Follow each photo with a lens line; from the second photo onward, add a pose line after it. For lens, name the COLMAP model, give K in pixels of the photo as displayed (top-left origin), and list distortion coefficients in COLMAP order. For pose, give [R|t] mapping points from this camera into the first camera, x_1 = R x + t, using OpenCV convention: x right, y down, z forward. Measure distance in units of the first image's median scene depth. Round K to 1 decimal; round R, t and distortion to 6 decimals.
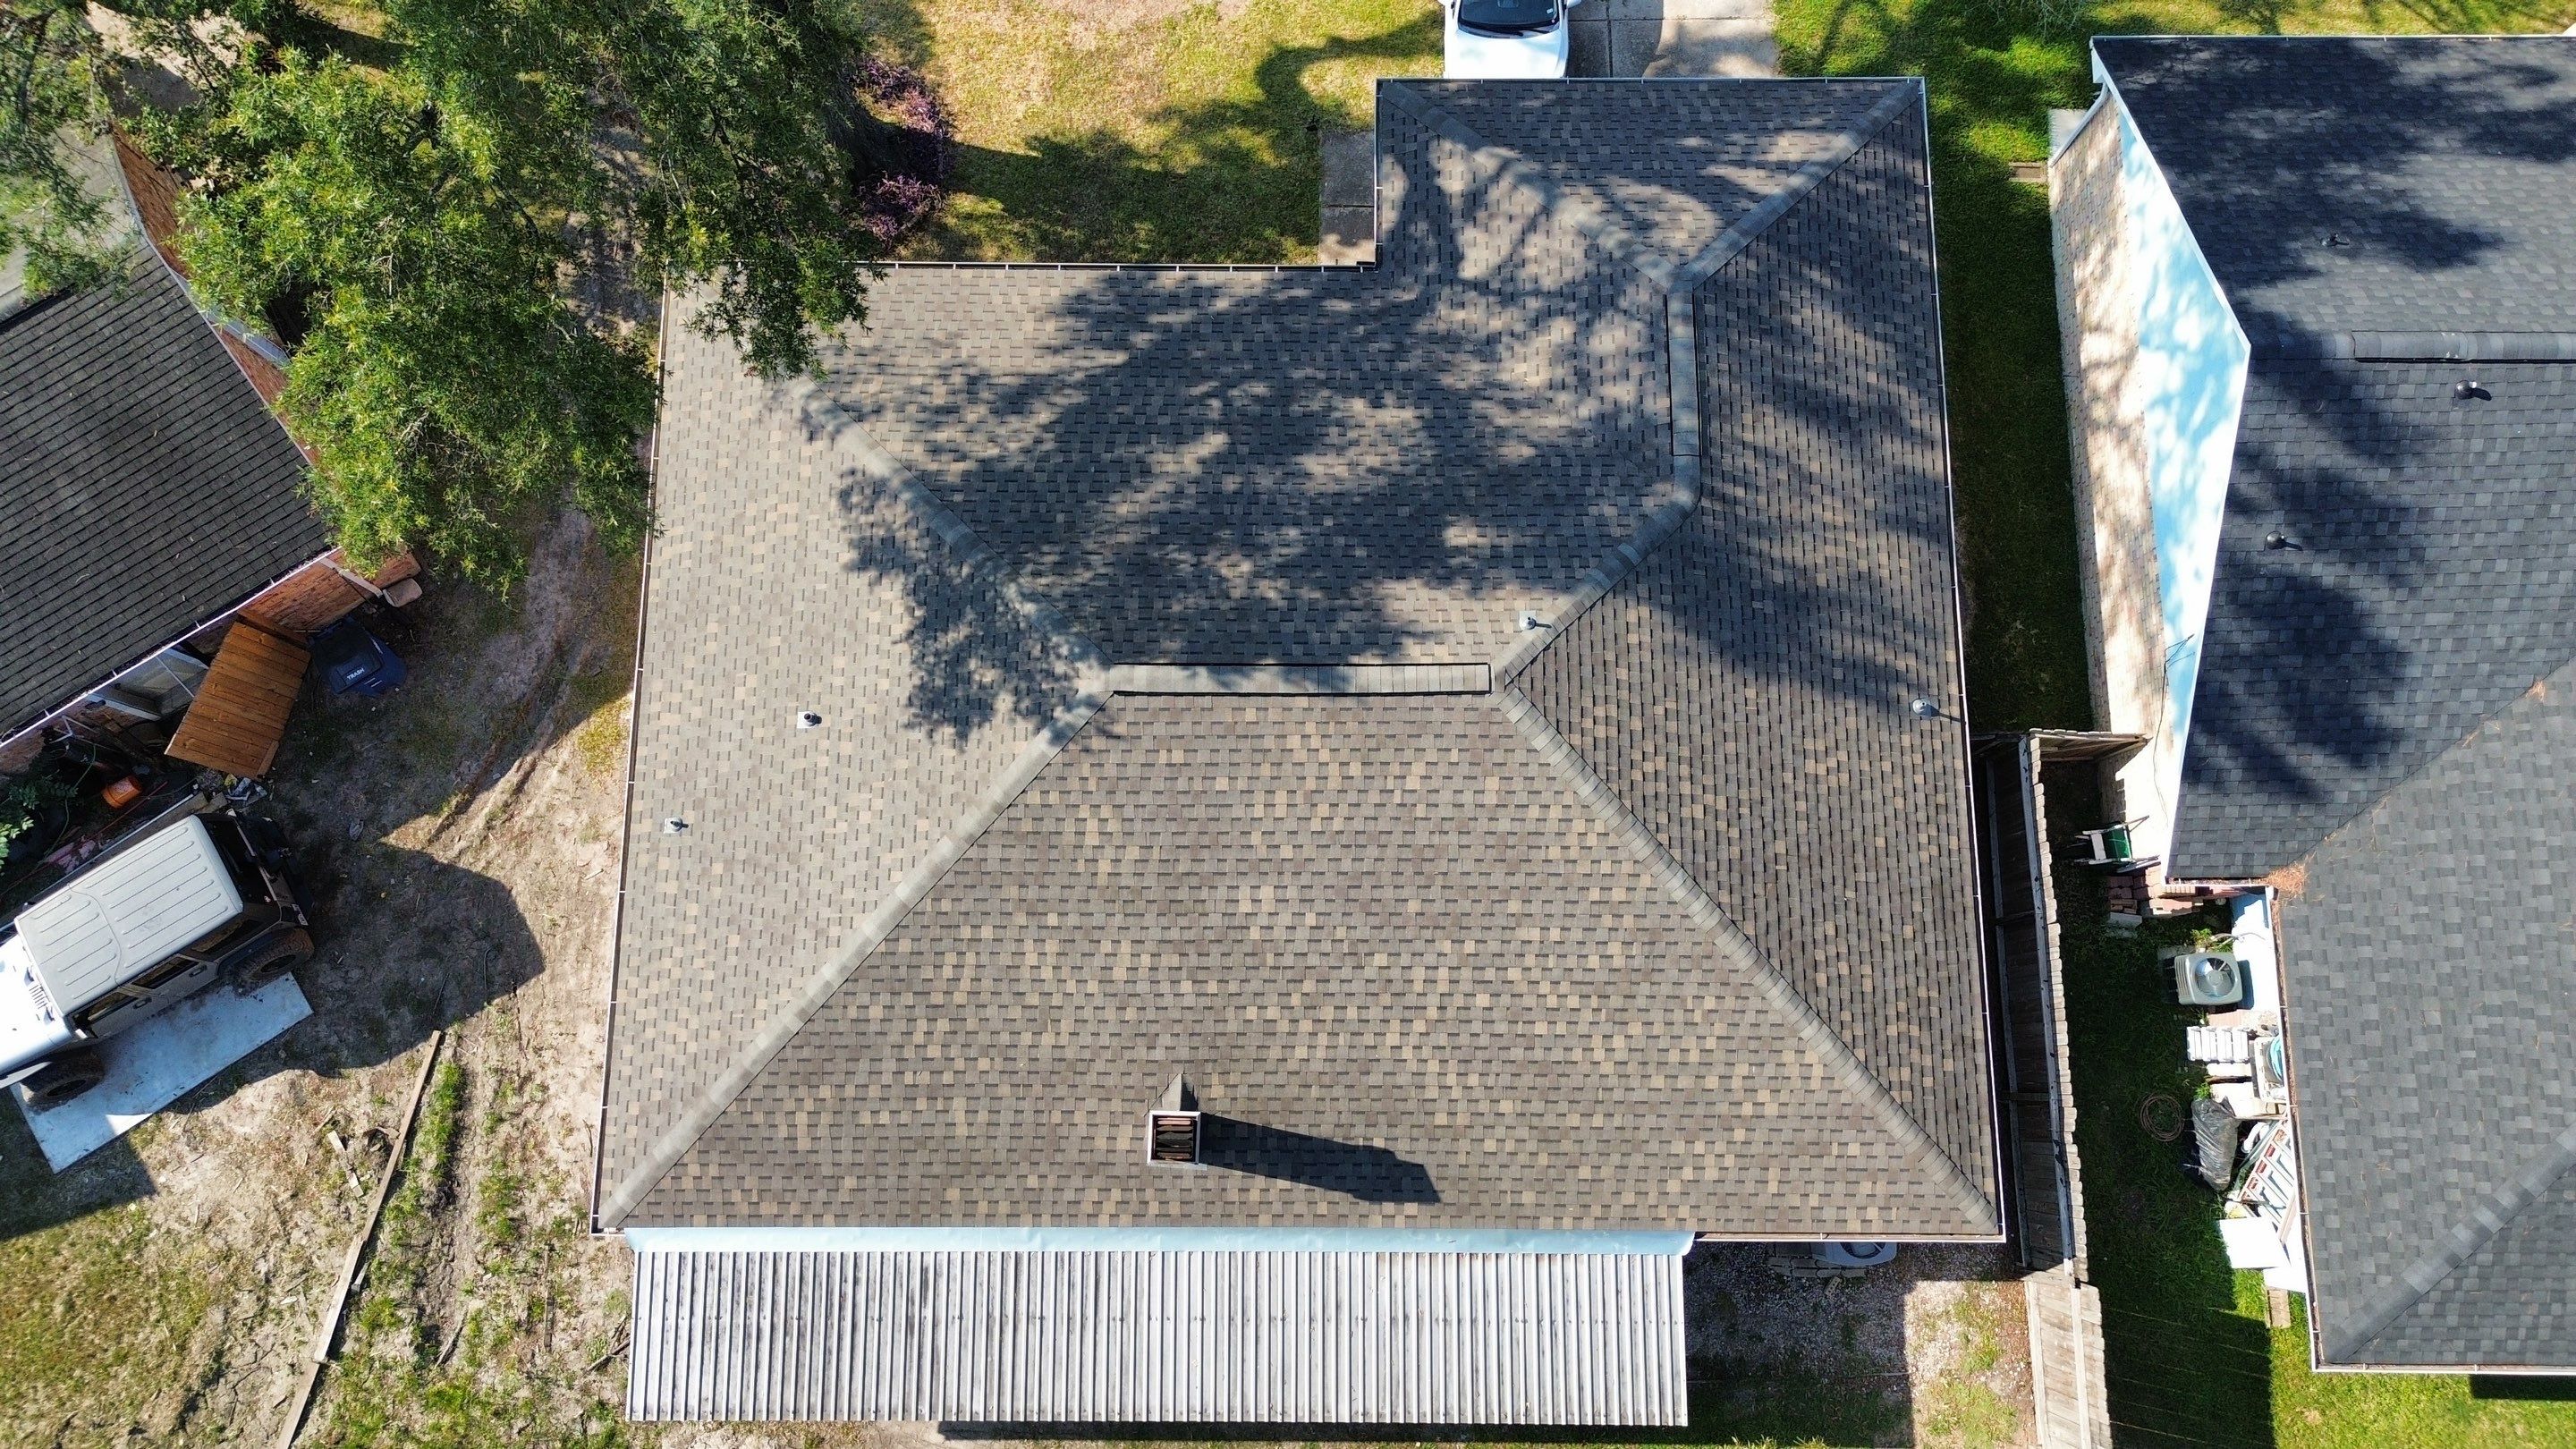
lens RADIAL K [[1816.5, 0, 1292.6], [0, 1816.5, 726.2], [0, 0, 1]] dist [0.064406, -0.076278]
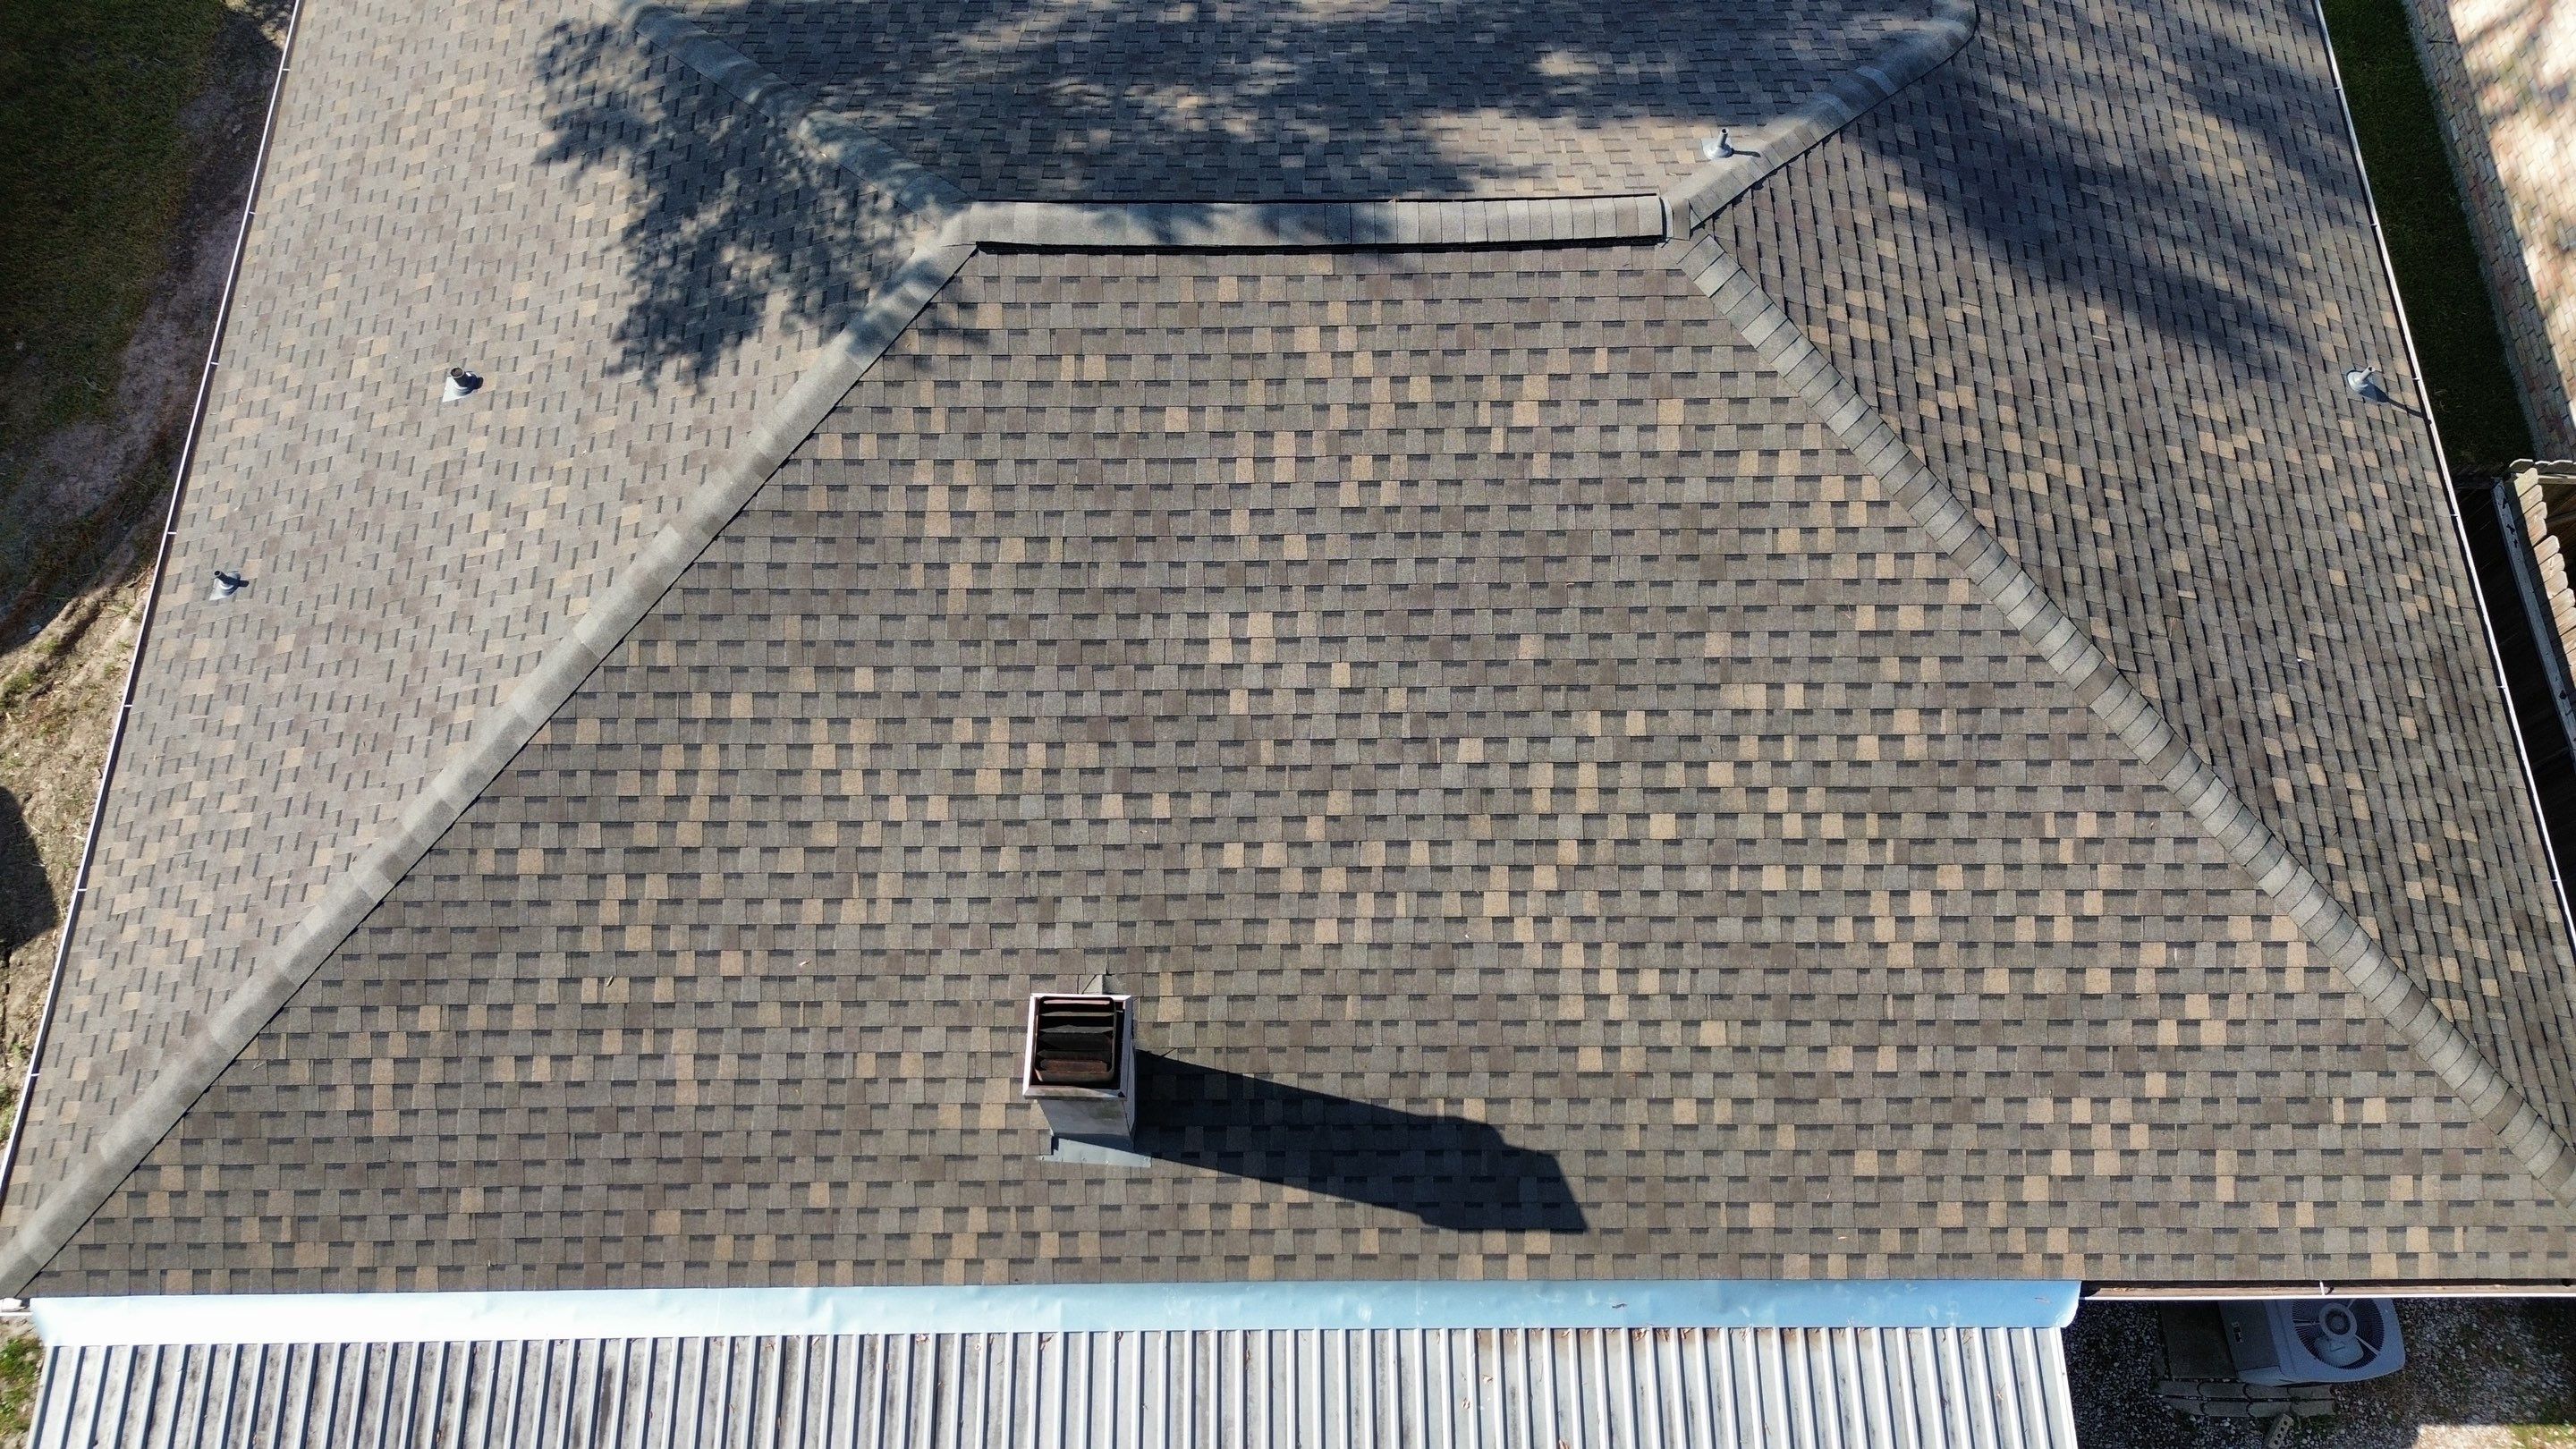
lens RADIAL K [[1816.5, 0, 1290.9], [0, 1816.5, 727.3], [0, 0, 1]] dist [0.064406, -0.076278]
pose [[0.999942, -0.009200, 0.005540, -0.007922], [0.010041, 0.983929, -0.178278, 0.211120], [-0.003811, 0.178324, 0.983964, 0.453425]]
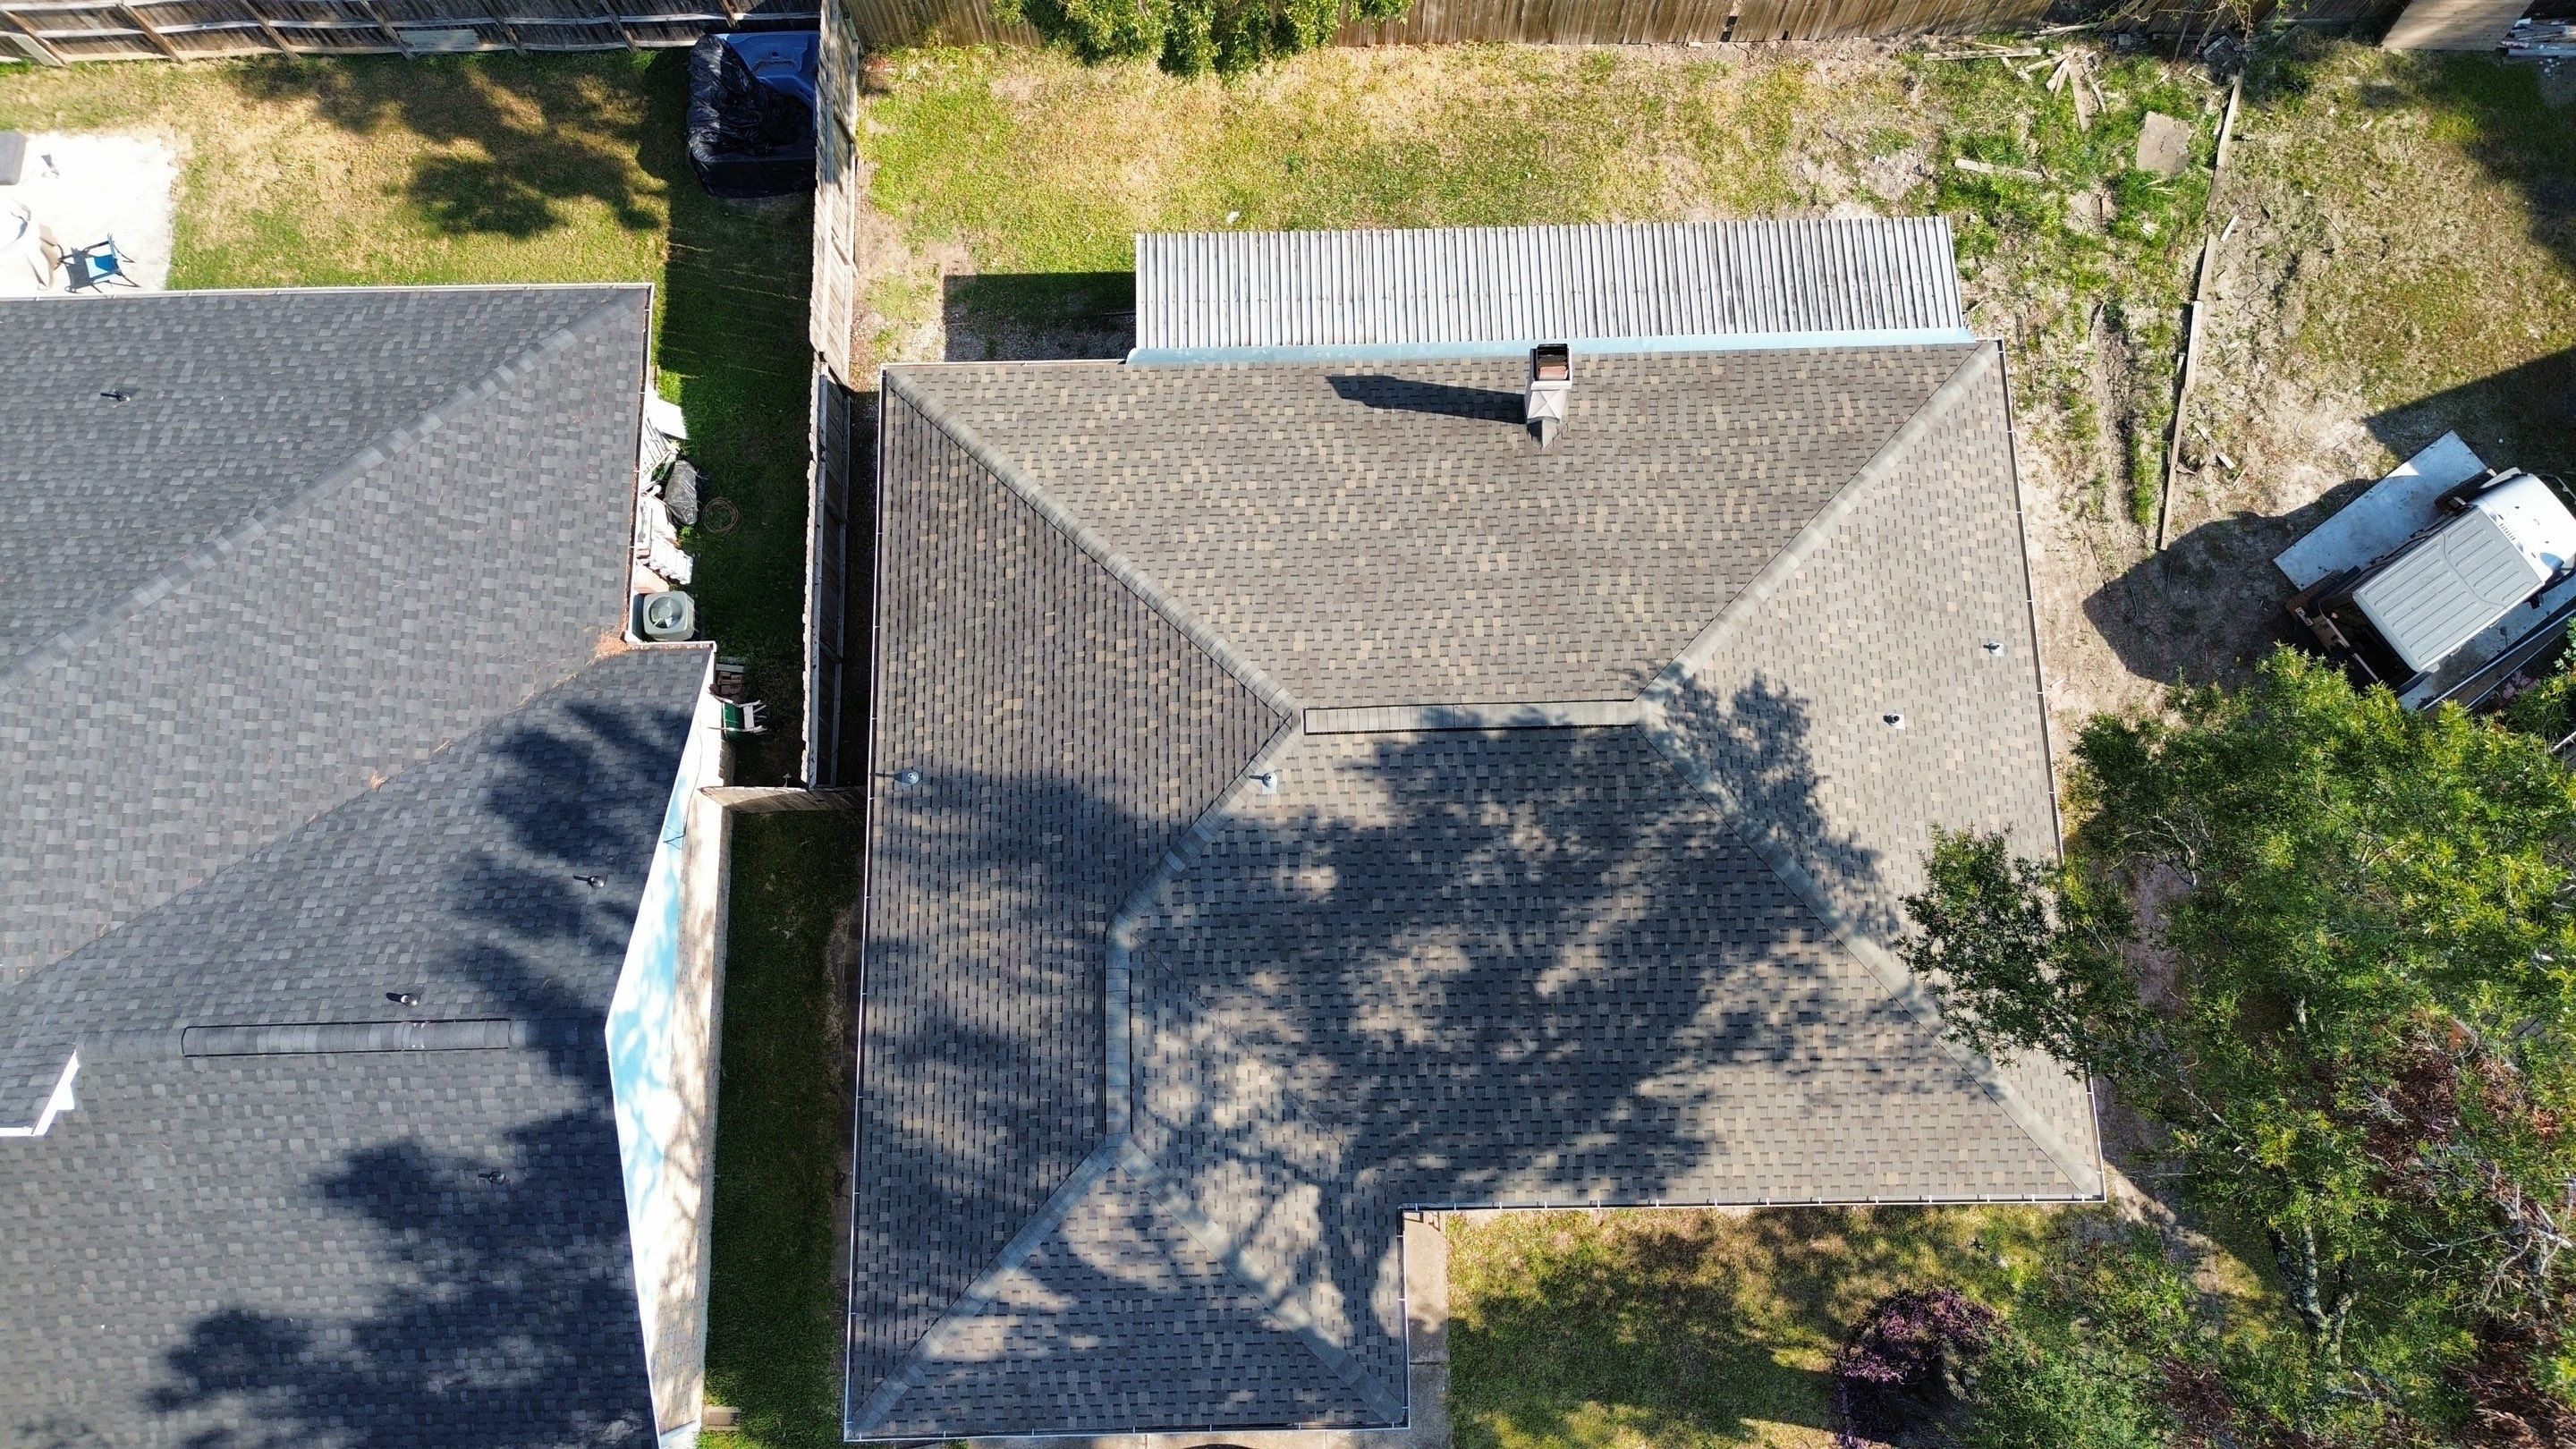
lens RADIAL K [[1816.5, 0, 1298.0], [0, 1816.5, 722.6], [0, 0, 1]] dist [0.064406, -0.076278]
pose [[-0.999624, 0.027282, 0.002800, 0.103791], [-0.023611, -0.908044, 0.418209, -0.477535], [0.013952, 0.417986, 0.908346, -0.039146]]
